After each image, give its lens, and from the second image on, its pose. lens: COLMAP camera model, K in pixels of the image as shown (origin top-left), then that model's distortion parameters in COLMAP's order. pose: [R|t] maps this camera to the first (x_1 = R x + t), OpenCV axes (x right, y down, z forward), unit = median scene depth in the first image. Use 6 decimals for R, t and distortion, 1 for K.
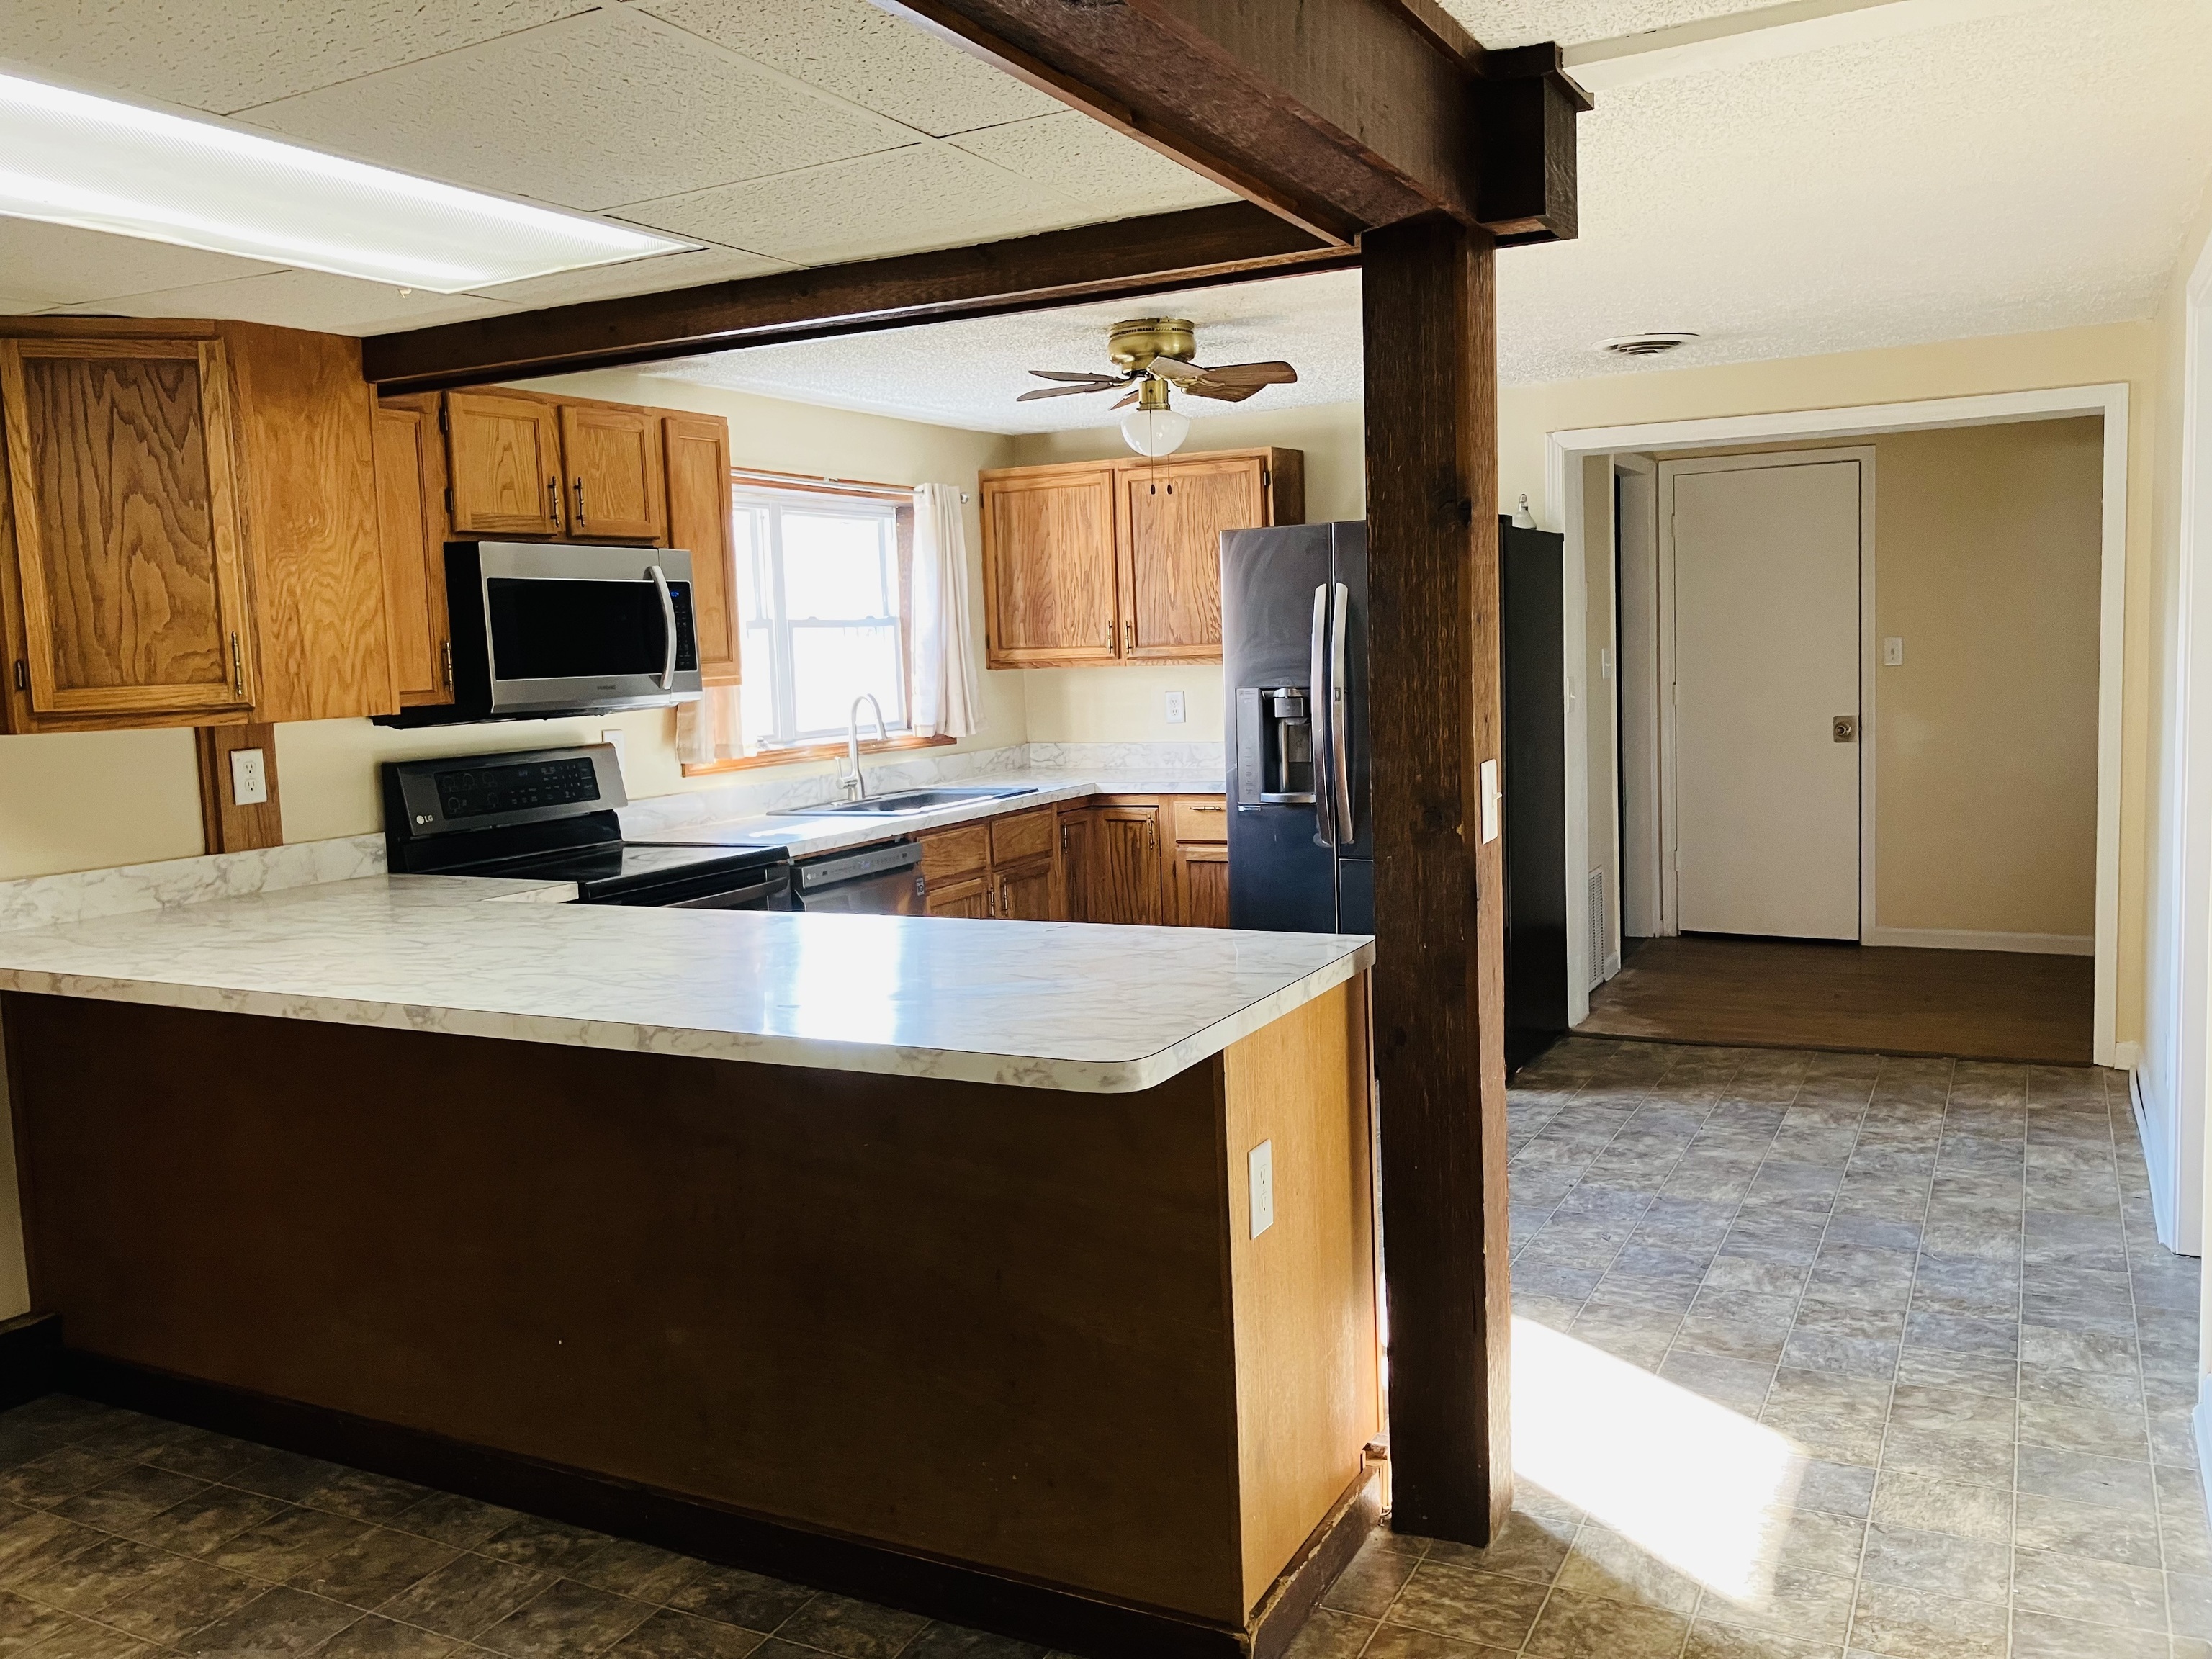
lens RADIAL K [[1822.8, 0, 1090.5], [0, 1822.8, 824.9], [0, 0, 1]] dist [0.009703, 0.015036]
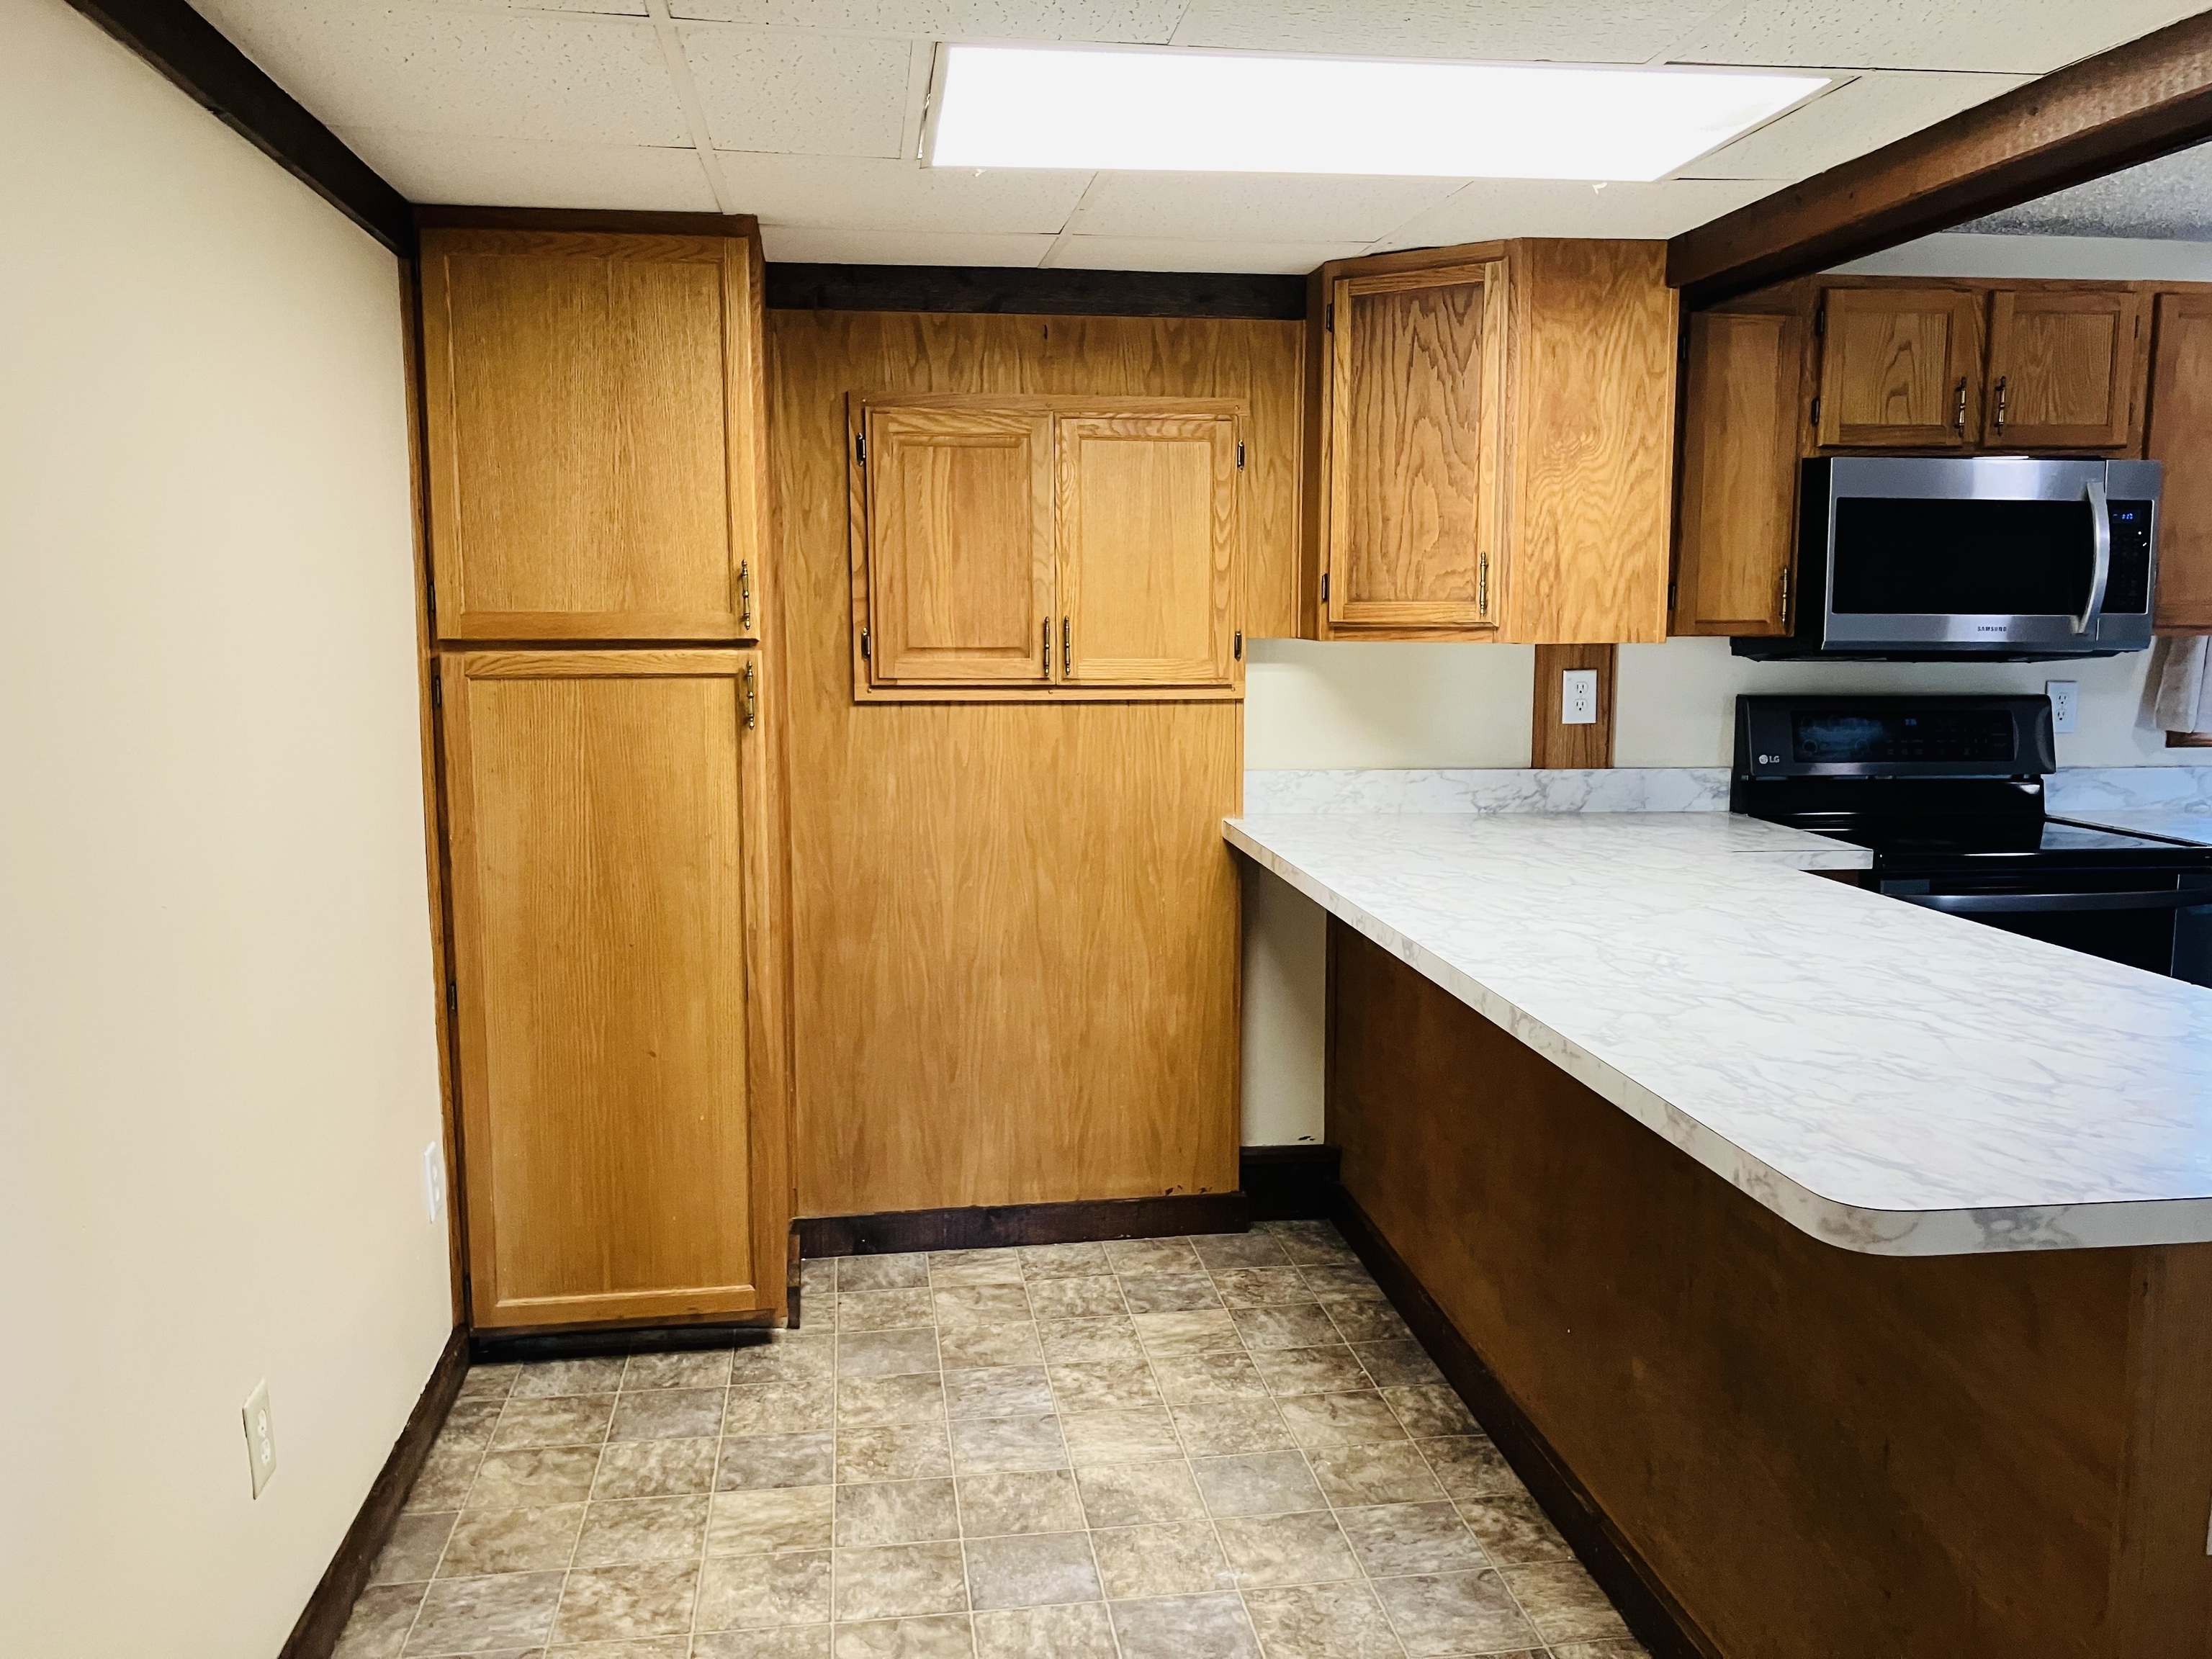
lens RADIAL K [[1788.4, 0, 1144.4], [0, 1788.4, 861.9], [0, 0, 1]] dist [-0.001643, 0.050983]
pose [[0.595497, 0.153365, -0.788583, 0.216383], [-0.105492, 0.988037, 0.112493, -0.025009], [0.796401, 0.016200, 0.604552, 0.232916]]
